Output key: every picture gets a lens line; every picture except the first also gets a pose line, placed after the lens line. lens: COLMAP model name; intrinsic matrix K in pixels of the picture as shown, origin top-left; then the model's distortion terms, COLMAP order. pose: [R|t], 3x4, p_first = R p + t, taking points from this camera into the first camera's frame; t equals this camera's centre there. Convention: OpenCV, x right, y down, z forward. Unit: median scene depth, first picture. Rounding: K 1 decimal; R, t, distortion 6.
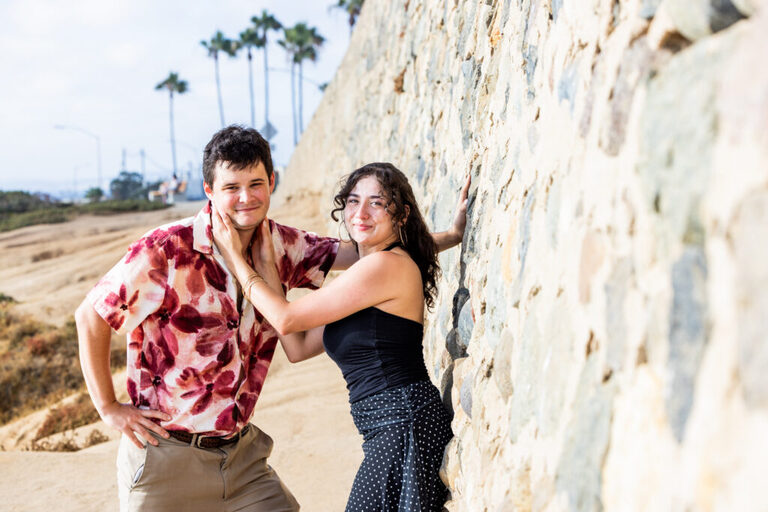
lens RADIAL K [[1767.6, 0, 384.0], [0, 1767.6, 256.0], [0, 0, 1]] dist [-0.308594, -0.058832]
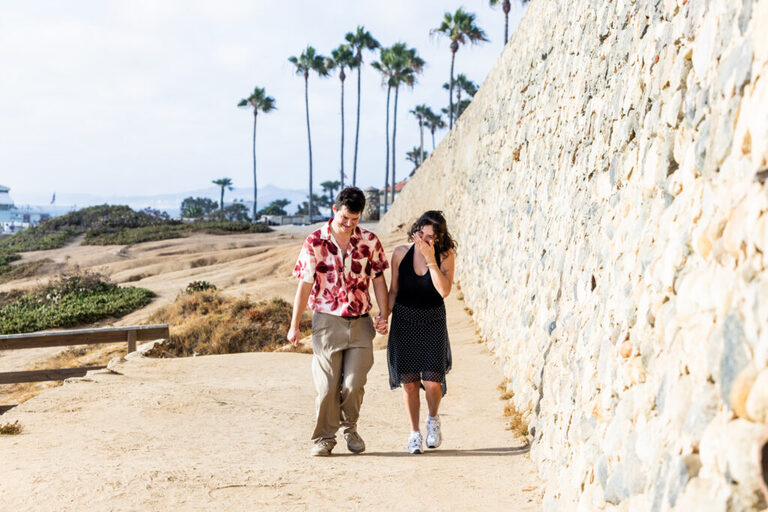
lens RADIAL K [[1884.3, 0, 384.0], [0, 1884.3, 256.0], [0, 0, 1]] dist [-0.020458, 0.016032]
pose [[0.997435, 0.052321, -0.048850, -0.009733], [-0.053293, 0.998402, -0.018813, 0.014629], [0.047788, 0.021368, 0.998629, -0.309170]]
